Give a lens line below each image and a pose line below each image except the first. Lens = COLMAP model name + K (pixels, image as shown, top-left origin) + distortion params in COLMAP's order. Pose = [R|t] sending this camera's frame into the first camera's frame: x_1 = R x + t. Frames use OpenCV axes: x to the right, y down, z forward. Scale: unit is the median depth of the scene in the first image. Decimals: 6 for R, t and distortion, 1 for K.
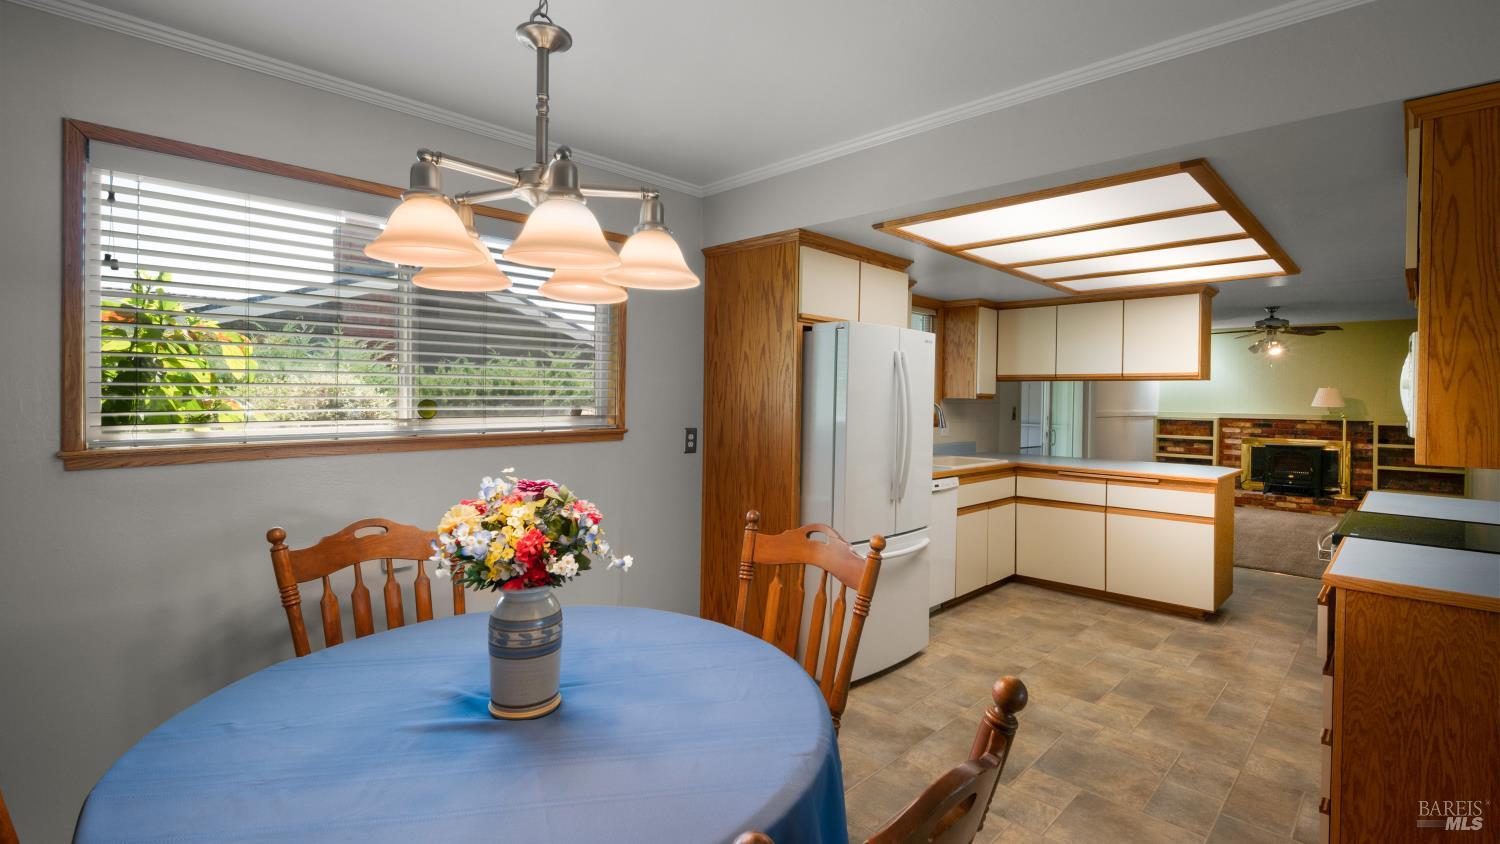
lens RADIAL K [[675.4, 0, 741.8], [0, 675.4, 401.3], [0, 0, 1]] dist [0.001782, -0.000375]
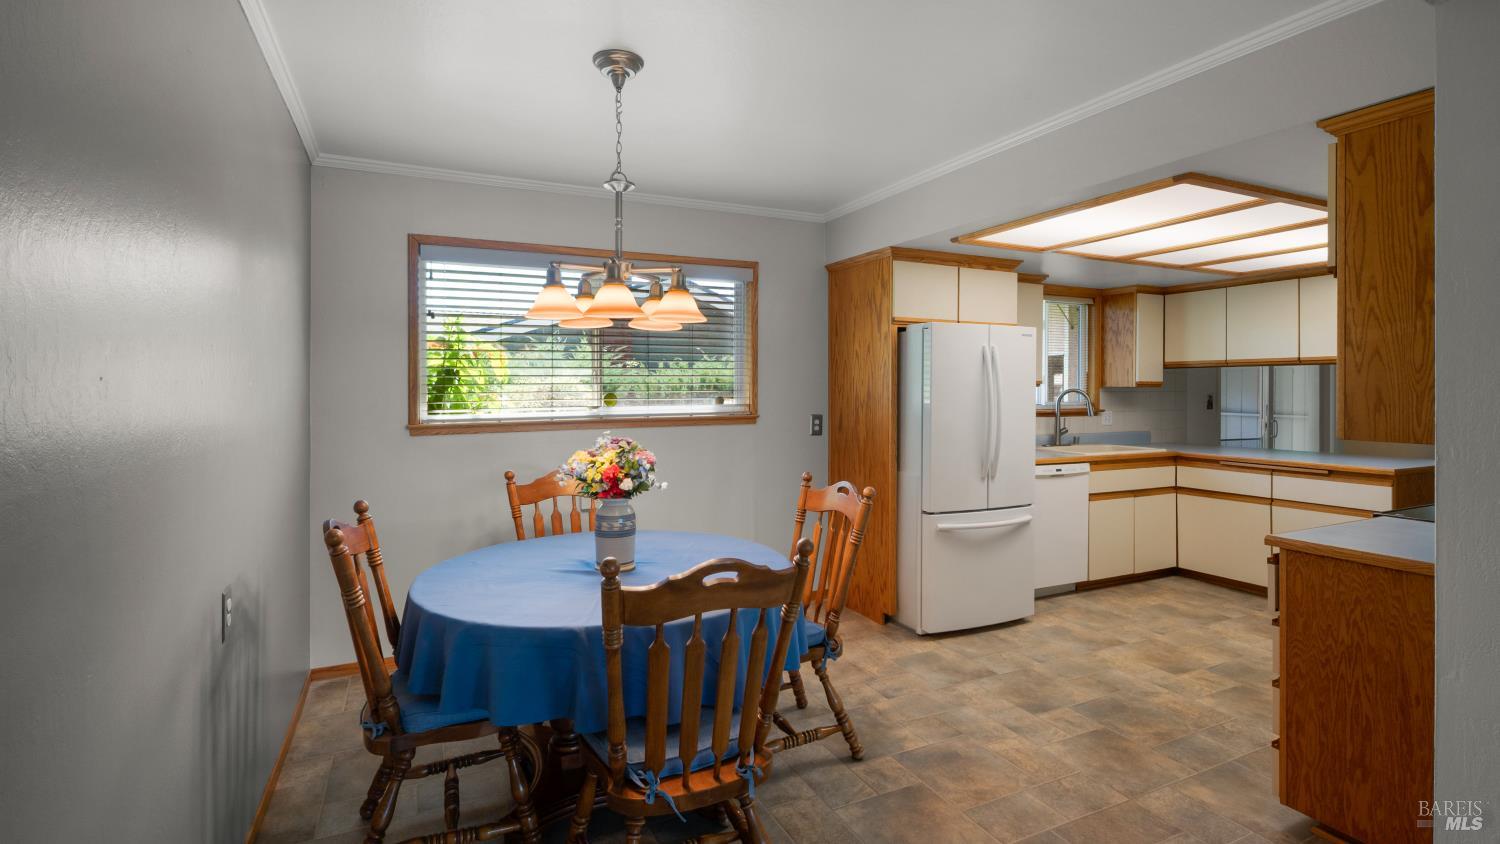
lens RADIAL K [[708.9, 0, 750.3], [0, 708.9, 389.2], [0, 0, 1]] dist [0.001523, 0.000046]
pose [[0.940017, -0.013650, -0.340855, 0.262312], [0.010936, 0.999891, -0.009885, 0.005814], [0.340953, 0.005564, 0.940064, -0.247111]]
